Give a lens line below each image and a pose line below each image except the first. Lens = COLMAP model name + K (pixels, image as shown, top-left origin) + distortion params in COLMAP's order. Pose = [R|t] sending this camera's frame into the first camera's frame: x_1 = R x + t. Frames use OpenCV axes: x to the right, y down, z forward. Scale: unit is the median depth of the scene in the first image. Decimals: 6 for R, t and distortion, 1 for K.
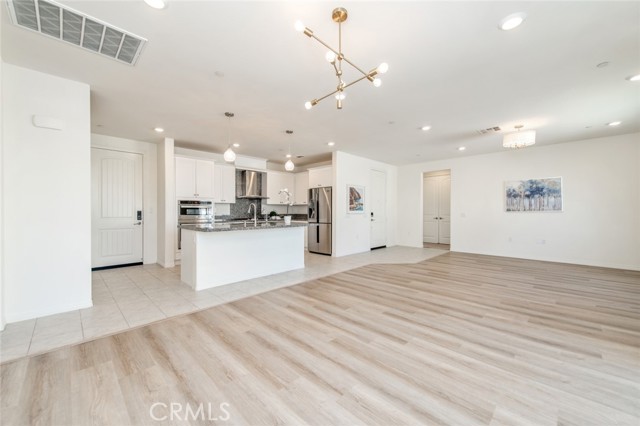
lens RADIAL K [[250.6, 0, 319.0], [0, 250.6, 211.1], [0, 0, 1]] dist [0.013860, -0.003465]
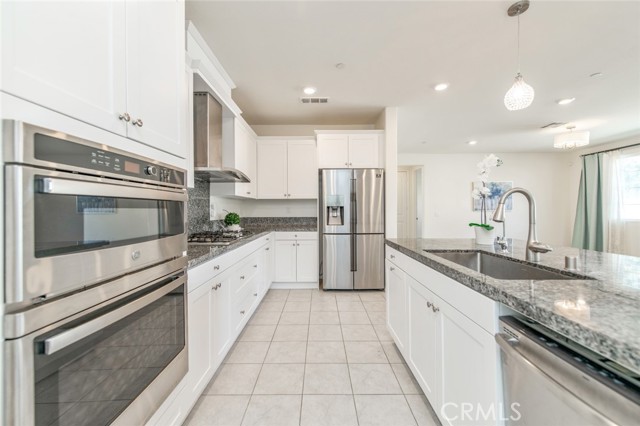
lens RADIAL K [[250.6, 0, 318.6], [0, 250.6, 209.9], [0, 0, 1]] dist [0.013860, -0.003465]
pose [[0.709230, -0.002688, 0.704972, -0.499829], [0.004749, 0.999988, -0.000965, -0.004829], [-0.704961, 0.004032, 0.709234, 0.769926]]
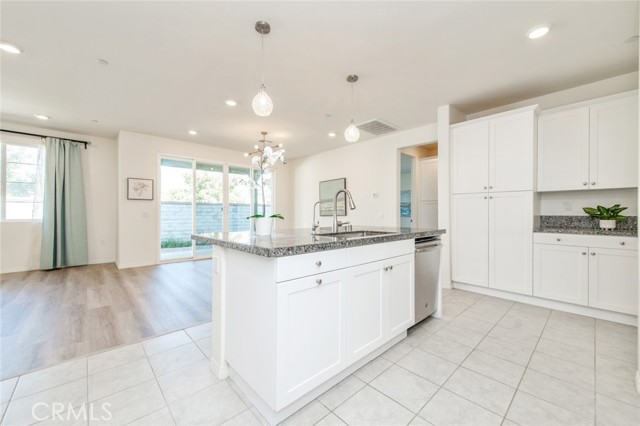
lens RADIAL K [[250.6, 0, 321.9], [0, 250.6, 213.0], [0, 0, 1]] dist [0.013860, -0.003465]
pose [[-0.999548, -0.001640, 0.030013, -0.194653], [-0.001656, 0.999999, -0.000488, 0.012137], [-0.030012, -0.000538, -0.999549, 1.184448]]
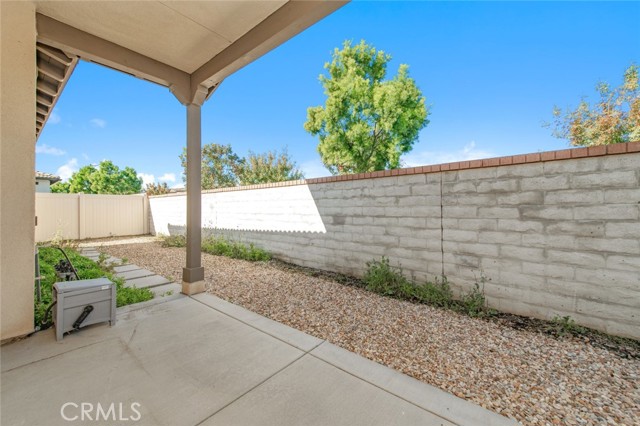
lens RADIAL K [[250.6, 0, 318.3], [0, 250.6, 203.4], [0, 0, 1]] dist [0.013860, -0.003465]
pose [[-0.092408, 0.018948, 0.995541, 0.195456], [0.009166, 0.999793, -0.018178, 0.031695], [-0.995679, 0.007446, -0.092562, -0.132401]]
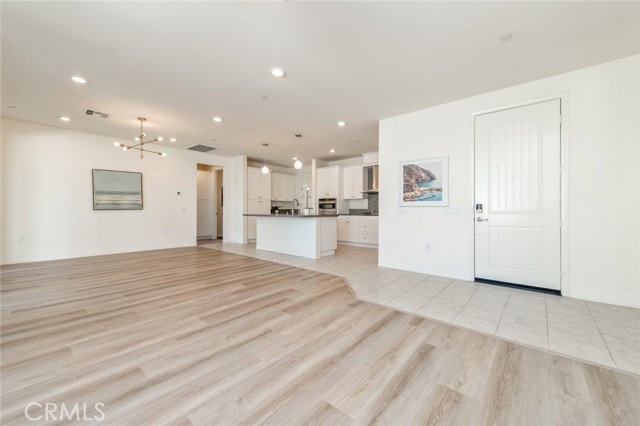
lens RADIAL K [[250.6, 0, 320.4], [0, 250.6, 208.0], [0, 0, 1]] dist [0.013860, -0.003465]
pose [[0.075265, -0.006572, -0.997142, 0.851038], [-0.002432, 0.999974, -0.006774, 0.022070], [0.997161, 0.002935, 0.075247, 0.832559]]
